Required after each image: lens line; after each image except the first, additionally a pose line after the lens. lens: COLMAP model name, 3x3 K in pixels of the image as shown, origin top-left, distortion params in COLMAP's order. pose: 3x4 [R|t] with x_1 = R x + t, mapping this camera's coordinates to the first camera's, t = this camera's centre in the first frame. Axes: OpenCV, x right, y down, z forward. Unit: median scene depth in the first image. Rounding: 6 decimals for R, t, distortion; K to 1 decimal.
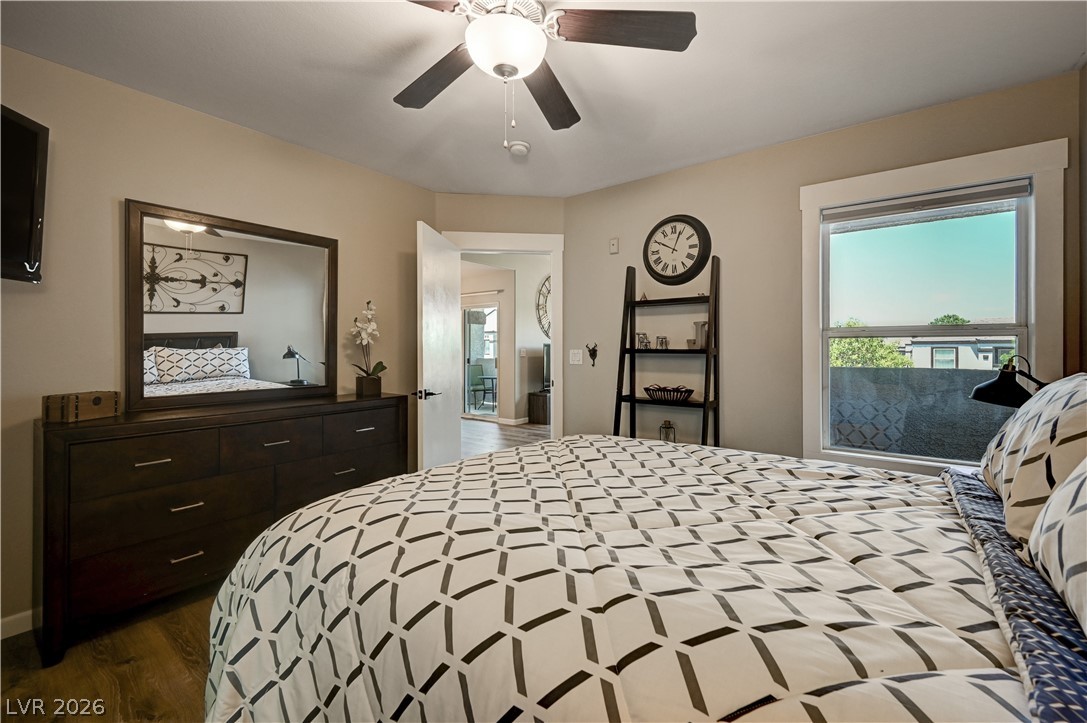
lens RADIAL K [[442.7, 0, 541.9], [0, 442.7, 346.6], [0, 0, 1]] dist [0.000449, 0.000131]
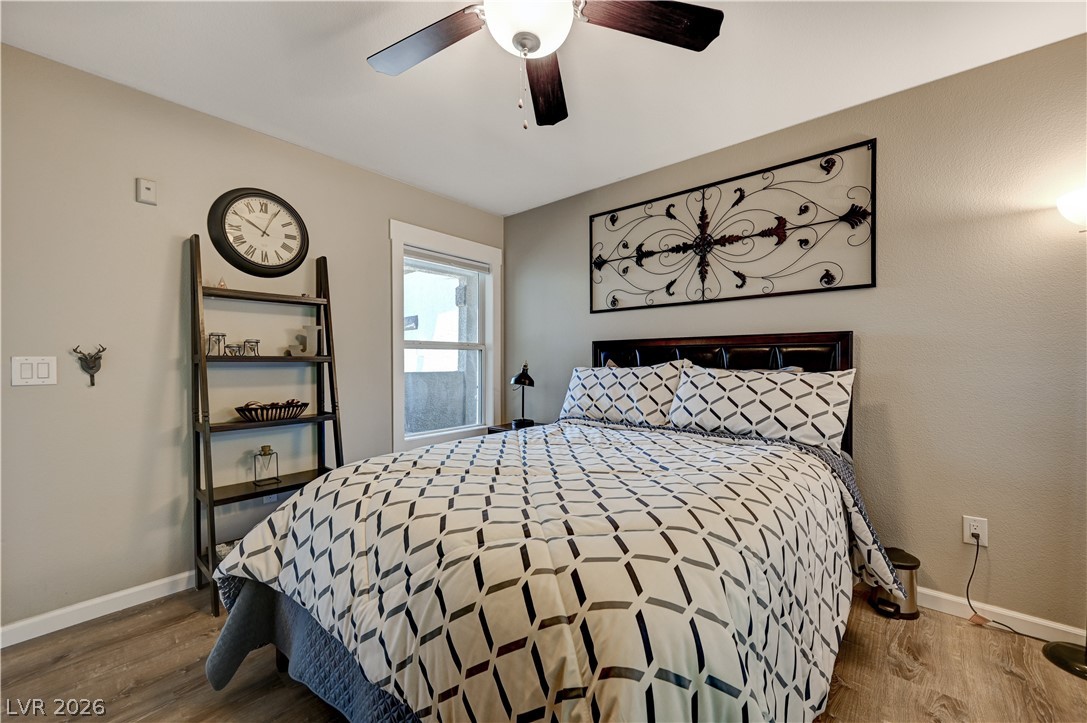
lens RADIAL K [[442.7, 0, 541.9], [0, 442.7, 346.6], [0, 0, 1]] dist [0.000449, 0.000131]
pose [[0.047596, 0.033498, 0.998305, -0.487923], [0.001319, 0.999435, -0.033599, 0.016682], [-0.998866, 0.002916, 0.047525, 0.467968]]
